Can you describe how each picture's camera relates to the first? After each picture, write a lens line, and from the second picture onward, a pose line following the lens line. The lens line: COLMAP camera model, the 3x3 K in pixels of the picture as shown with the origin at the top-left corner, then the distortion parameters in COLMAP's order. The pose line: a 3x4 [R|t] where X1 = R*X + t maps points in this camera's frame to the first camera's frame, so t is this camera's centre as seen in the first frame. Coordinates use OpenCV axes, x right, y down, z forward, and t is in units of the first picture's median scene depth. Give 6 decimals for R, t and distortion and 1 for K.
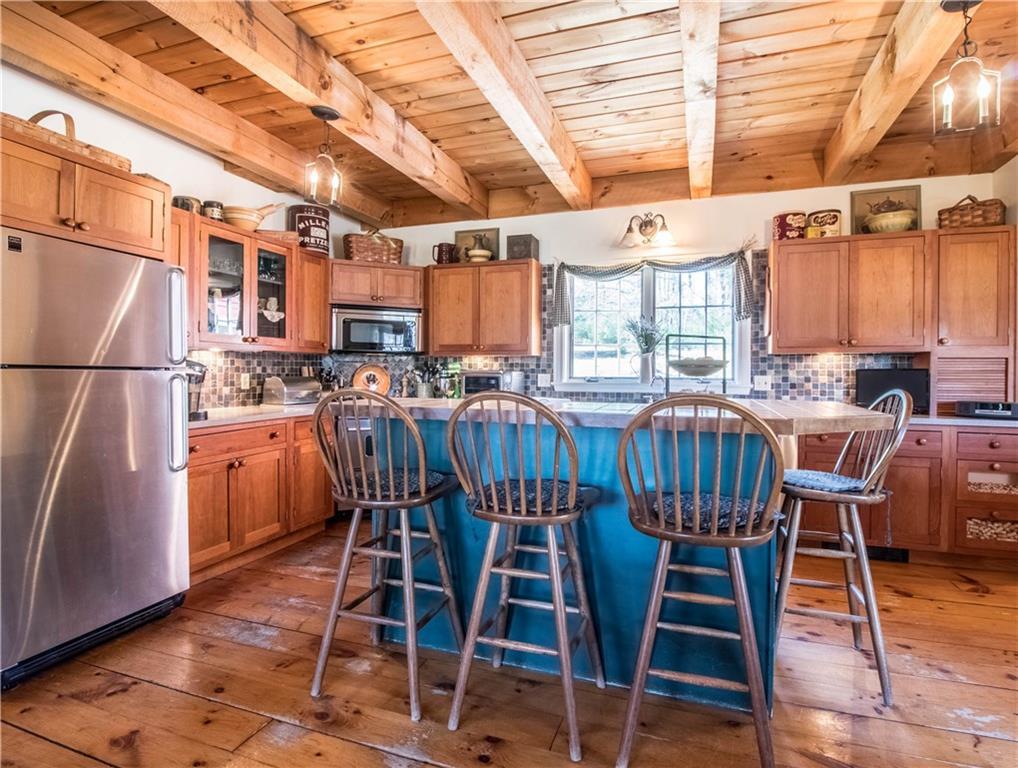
lens RADIAL K [[531.0, 0, 511.8], [0, 531.0, 381.1], [0, 0, 1]] dist [-0.012910, -0.000020]
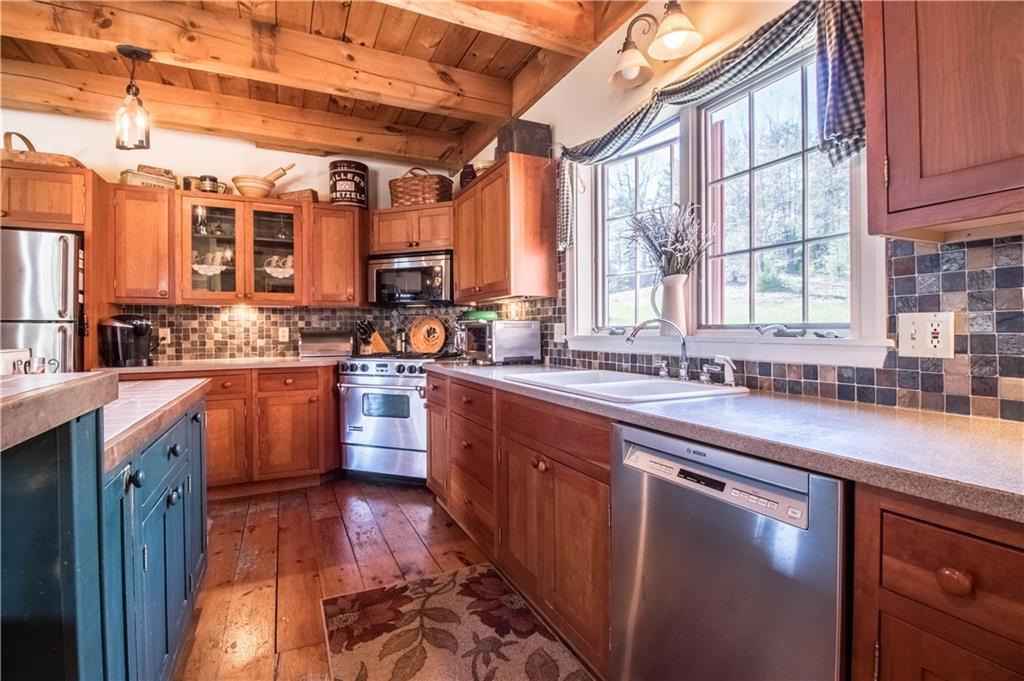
lens RADIAL K [[473.6, 0, 508.0], [0, 473.6, 336.0], [0, 0, 1]] dist [-0.014386, -0.001503]
pose [[0.697881, -0.001308, -0.716212, 0.509276], [-0.004072, 0.999975, -0.005794, 0.007124], [0.716202, 0.006960, 0.697859, 0.628754]]
